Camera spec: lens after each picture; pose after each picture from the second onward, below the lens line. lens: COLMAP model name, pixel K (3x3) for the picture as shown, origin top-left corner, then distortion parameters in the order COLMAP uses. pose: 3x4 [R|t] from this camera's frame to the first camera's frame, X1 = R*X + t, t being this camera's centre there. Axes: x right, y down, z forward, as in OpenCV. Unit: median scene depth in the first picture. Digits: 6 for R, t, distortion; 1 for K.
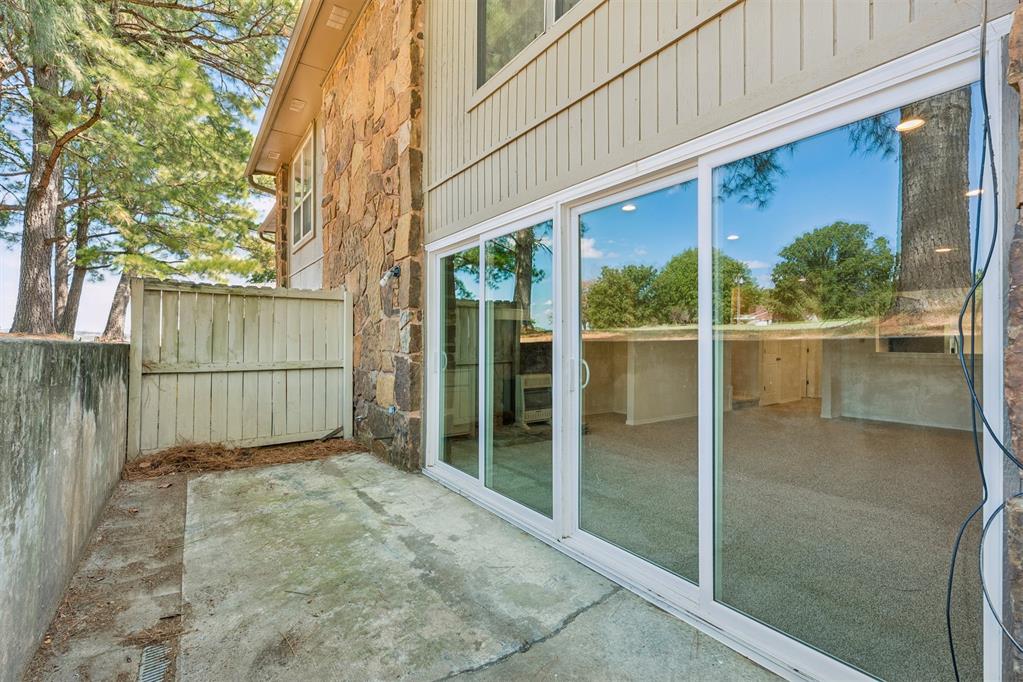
lens RADIAL K [[450.5, 0, 511.5], [0, 450.5, 341.0], [0, 0, 1]] dist [-0.002792, -0.000727]
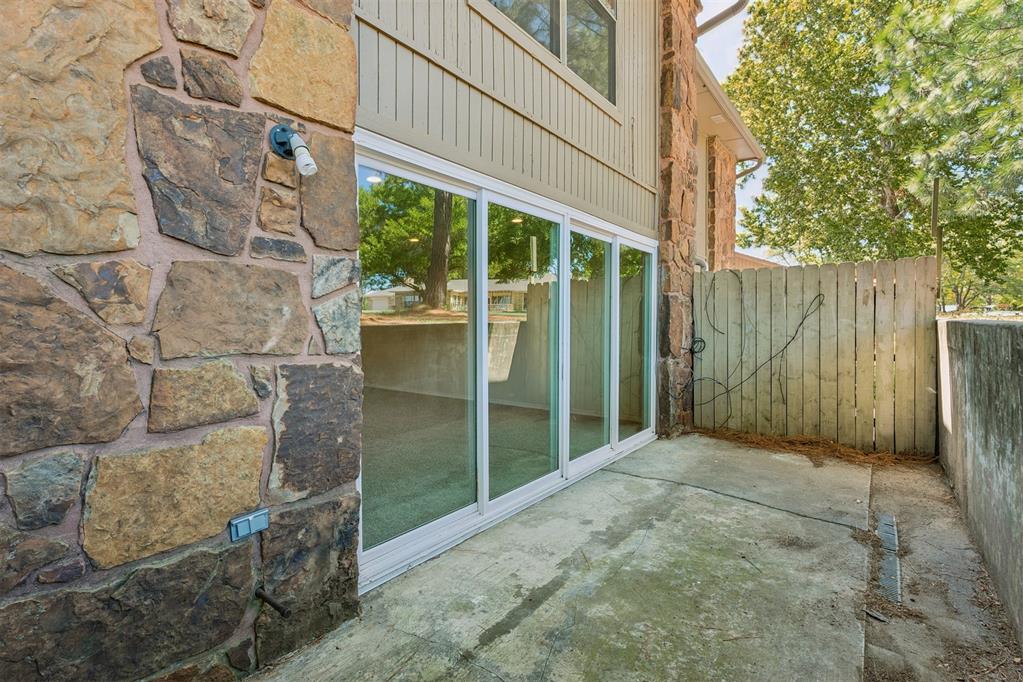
lens RADIAL K [[450.5, 0, 511.5], [0, 450.5, 341.0], [0, 0, 1]] dist [-0.002792, -0.000727]
pose [[-0.265182, -0.038102, 0.963445, -0.876695], [0.002657, 0.999186, 0.040247, -0.003905], [-0.964195, 0.013233, -0.264865, 1.206482]]
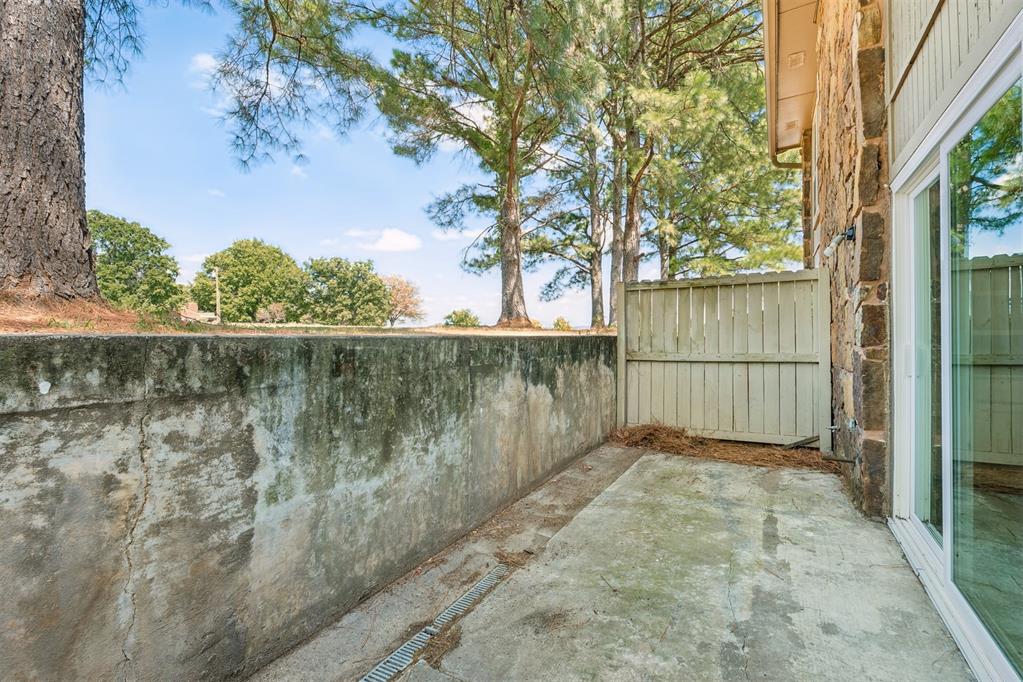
lens RADIAL K [[463.1, 0, 511.5], [0, 463.1, 341.0], [0, 0, 1]] dist [-0.000066, -0.000296]
pose [[0.413328, 0.003505, -0.910575, 0.251735], [0.017917, 0.999768, 0.011982, -0.000395], [0.910406, -0.021267, 0.413170, 0.257797]]
